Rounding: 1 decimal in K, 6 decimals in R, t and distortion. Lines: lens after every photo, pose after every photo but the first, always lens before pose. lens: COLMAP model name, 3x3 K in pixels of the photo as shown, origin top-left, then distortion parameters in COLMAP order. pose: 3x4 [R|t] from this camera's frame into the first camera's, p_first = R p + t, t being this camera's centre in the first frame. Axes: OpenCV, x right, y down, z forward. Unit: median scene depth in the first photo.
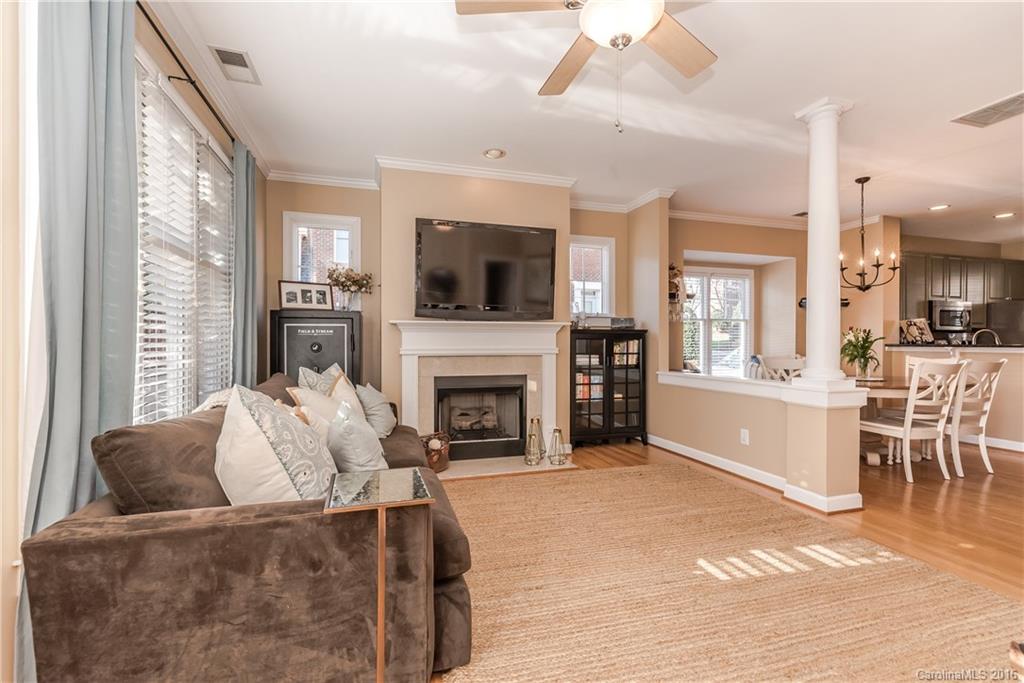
lens RADIAL K [[467.5, 0, 501.8], [0, 467.5, 341.3], [0, 0, 1]] dist [0.001908, 0.000723]
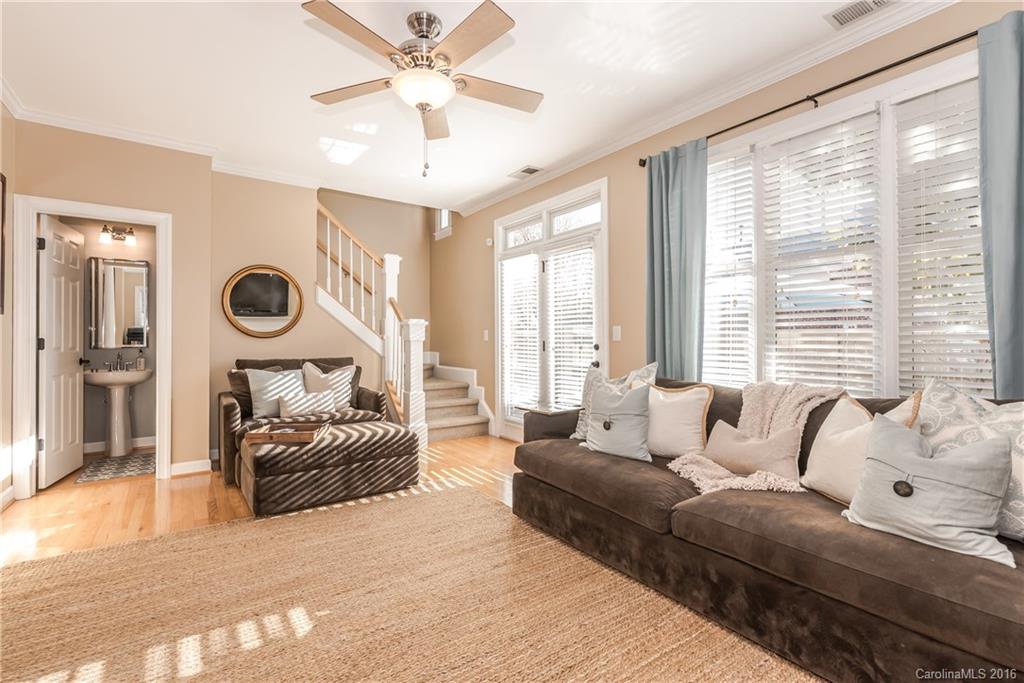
lens RADIAL K [[454.5, 0, 490.8], [0, 454.5, 332.8], [0, 0, 1]] dist [-0.001668, -0.000298]
pose [[-0.955205, -0.004822, -0.295907, 0.209156], [-0.000628, 0.999898, -0.014267, 0.004811], [0.295945, -0.013442, -0.955110, 1.038001]]
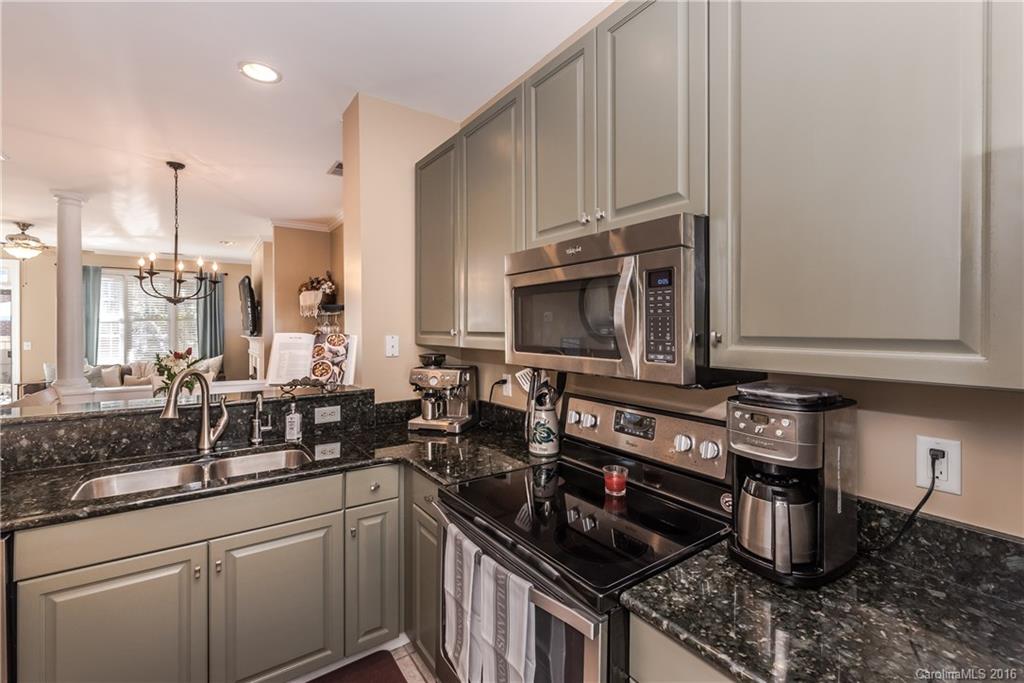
lens RADIAL K [[446.5, 0, 523.6], [0, 446.5, 329.3], [0, 0, 1]] dist [0.000190, 0.000156]
pose [[0.310963, 0.003501, -0.950416, 1.900607], [0.003745, 0.999981, 0.004909, -0.072029], [0.950415, -0.005086, 0.310944, 1.496701]]
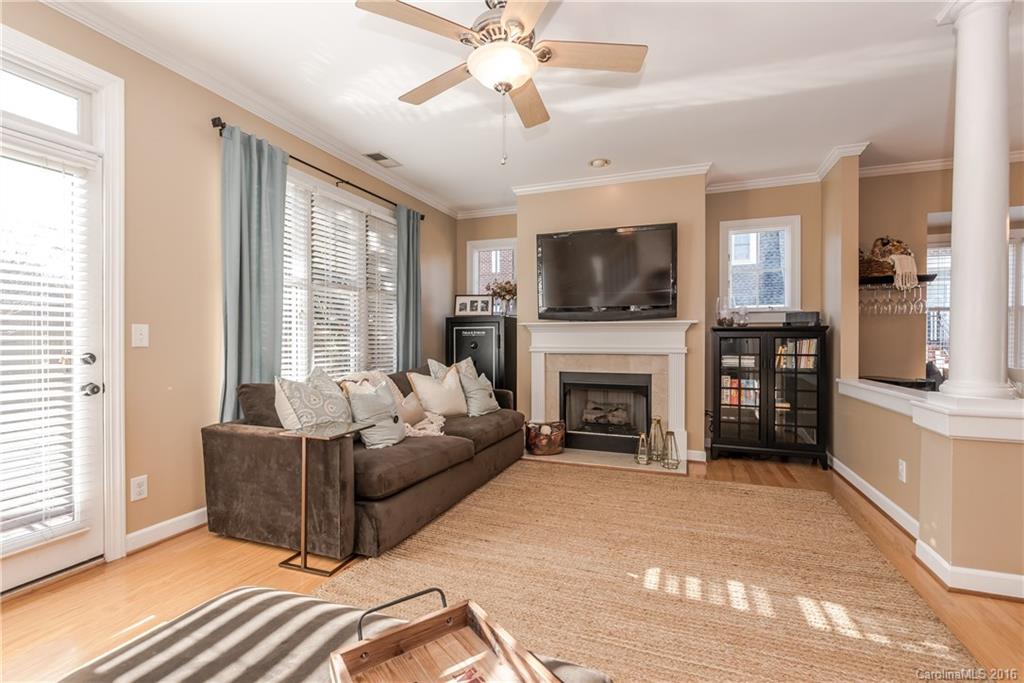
lens RADIAL K [[467.5, 0, 501.8], [0, 467.5, 341.3], [0, 0, 1]] dist [0.001908, 0.000723]
pose [[0.782238, 0.000807, -0.622979, 0.454740], [0.001270, 0.999995, 0.002890, -0.001187], [0.622979, -0.003052, 0.782233, 0.032844]]
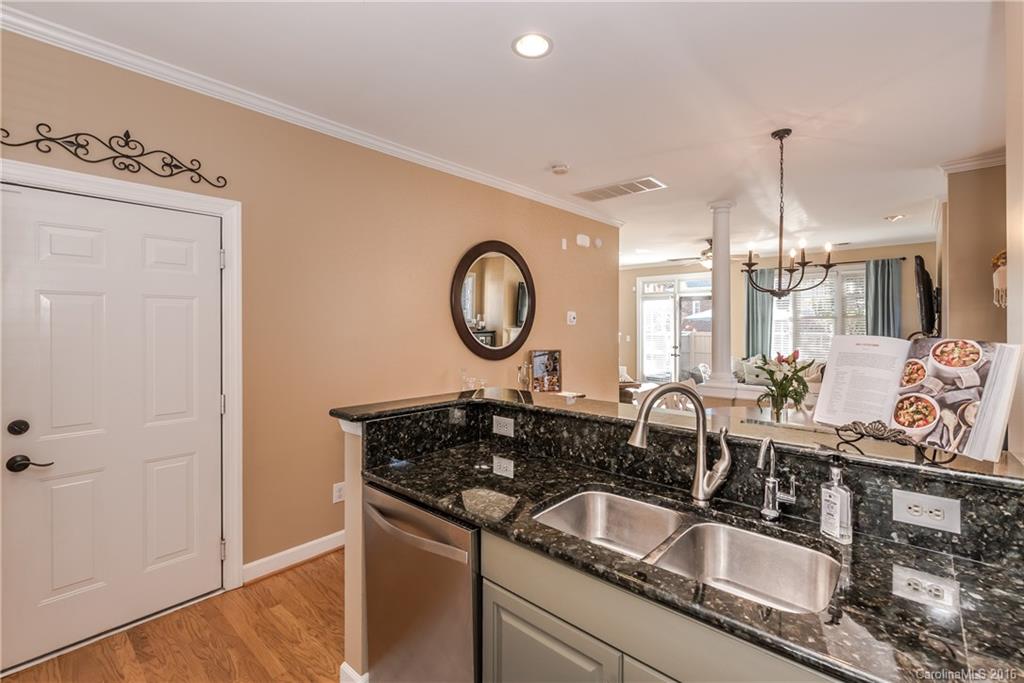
lens RADIAL K [[457.9, 0, 510.6], [0, 457.9, 327.4], [0, 0, 1]] dist [0.000810, -0.000597]
pose [[-0.861140, 0.001683, -0.508365, 1.618816], [0.001841, 0.999998, 0.000191, -0.071861], [0.508364, -0.000771, -0.861142, 1.549104]]
